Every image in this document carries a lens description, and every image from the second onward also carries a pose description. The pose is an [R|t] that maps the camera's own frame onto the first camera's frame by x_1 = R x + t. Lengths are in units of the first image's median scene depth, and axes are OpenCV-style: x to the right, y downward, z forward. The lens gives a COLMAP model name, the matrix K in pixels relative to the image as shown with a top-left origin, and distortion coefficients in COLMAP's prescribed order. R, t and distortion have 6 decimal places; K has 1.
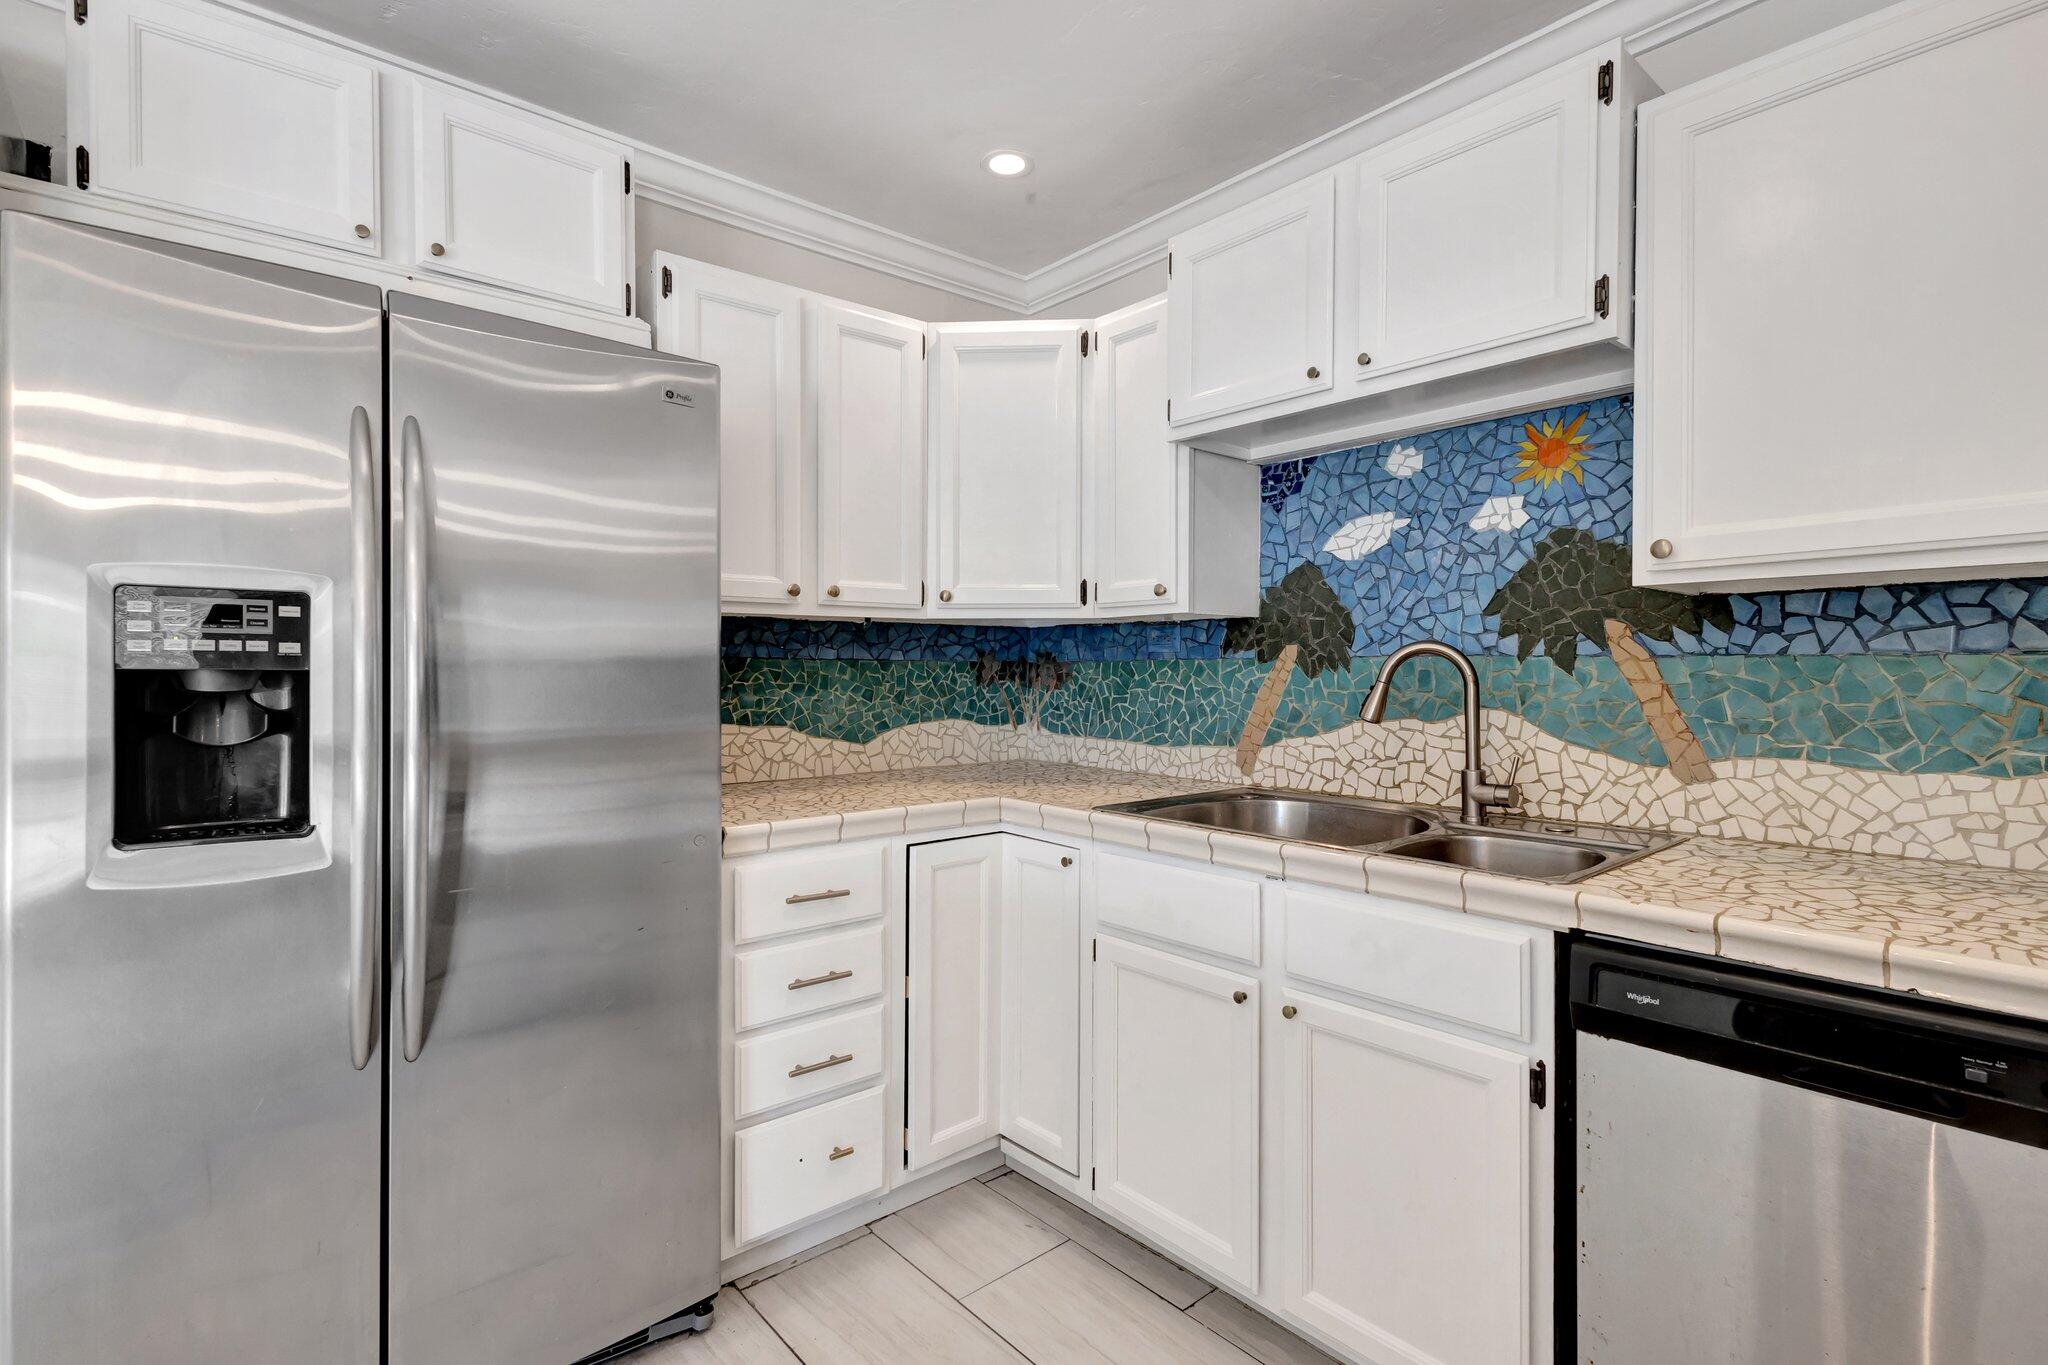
lens RADIAL K [[961.8, 0, 1024.0], [0, 961.8, 682.5], [0, 0, 1]] dist [-0.001171, -0.001394]
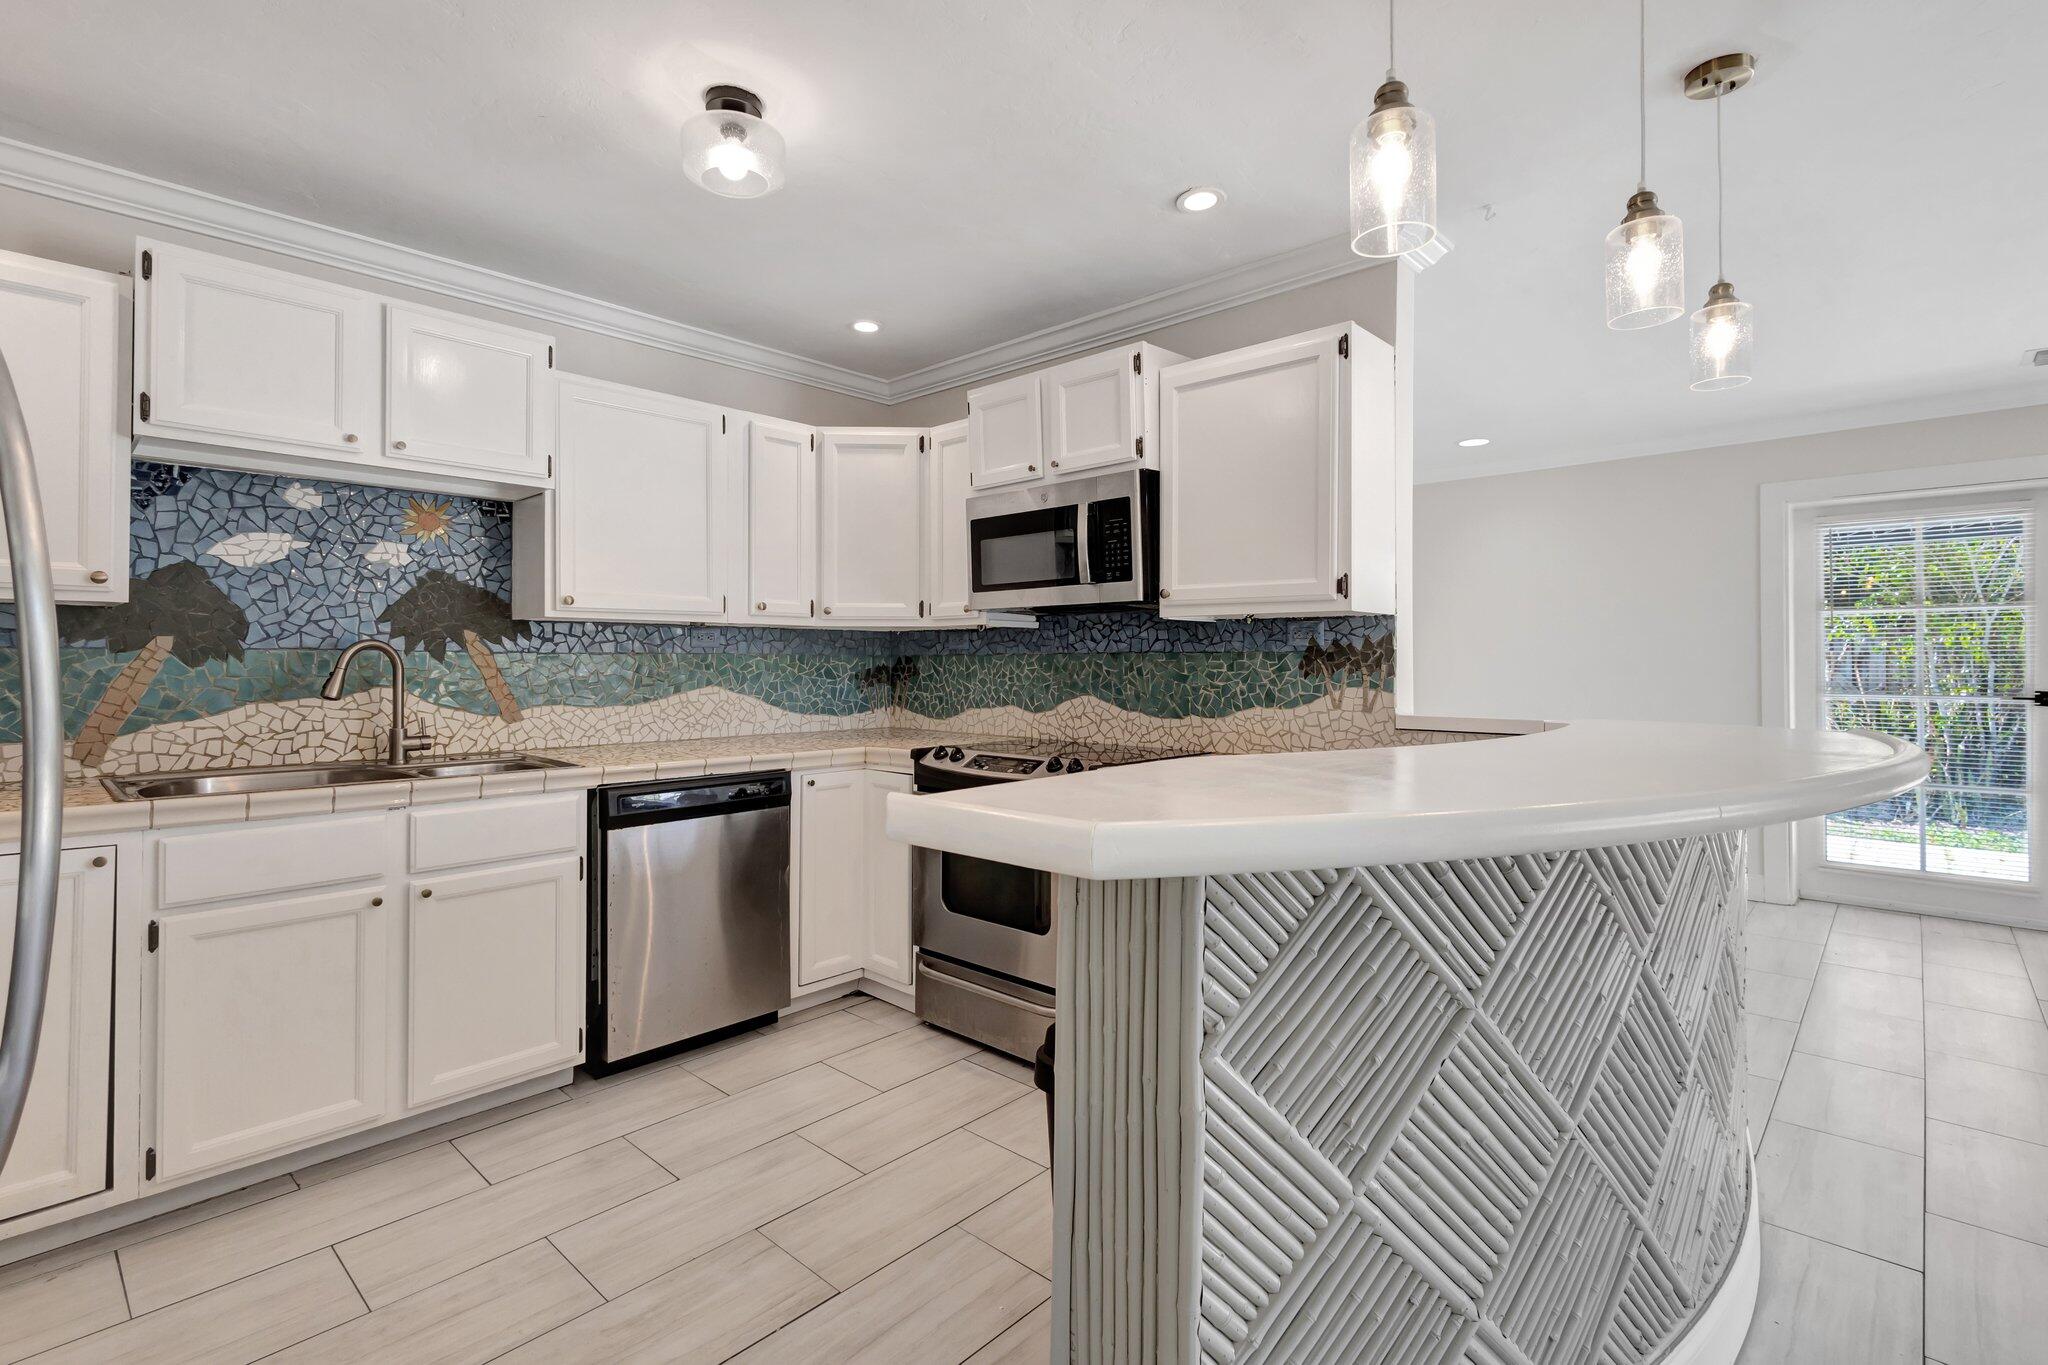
lens RADIAL K [[961.8, 0, 1024.0], [0, 961.8, 682.5], [0, 0, 1]] dist [-0.001171, -0.001394]
pose [[-0.110167, -0.025013, 0.993598, -1.005554], [0.007914, 0.999630, 0.026042, -0.009083], [-0.993882, 0.010732, -0.109928, 0.194375]]
